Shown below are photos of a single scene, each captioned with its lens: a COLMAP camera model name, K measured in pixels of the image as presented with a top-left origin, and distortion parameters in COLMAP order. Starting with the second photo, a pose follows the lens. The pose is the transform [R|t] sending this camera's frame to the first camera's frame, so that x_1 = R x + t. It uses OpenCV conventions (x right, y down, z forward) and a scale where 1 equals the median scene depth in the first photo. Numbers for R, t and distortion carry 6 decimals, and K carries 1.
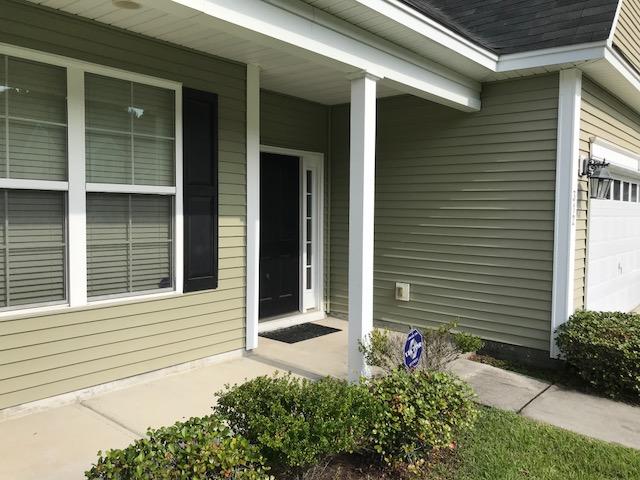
lens RADIAL K [[528.5, 0, 318.9], [0, 528.5, 230.7], [0, 0, 1]] dist [0.052971, -0.048128]
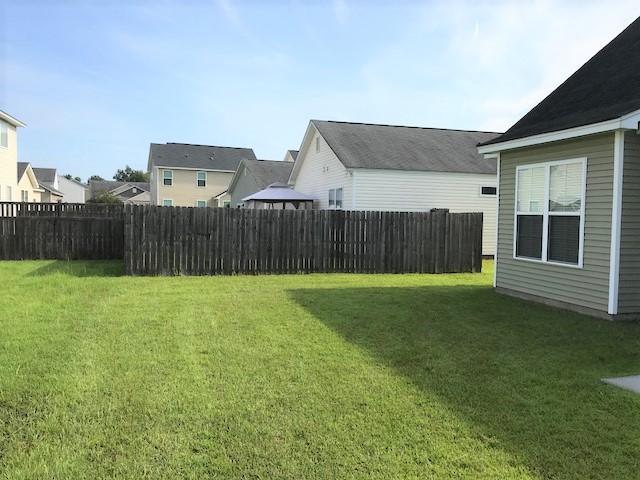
lens RADIAL K [[528.5, 0, 318.9], [0, 528.5, 230.7], [0, 0, 1]] dist [0.052971, -0.048128]
pose [[-0.557855, 0.000872, -0.829938, 2.107707], [-0.064499, 0.996929, 0.044401, -0.044150], [0.827428, 0.078300, -0.556086, 1.468410]]
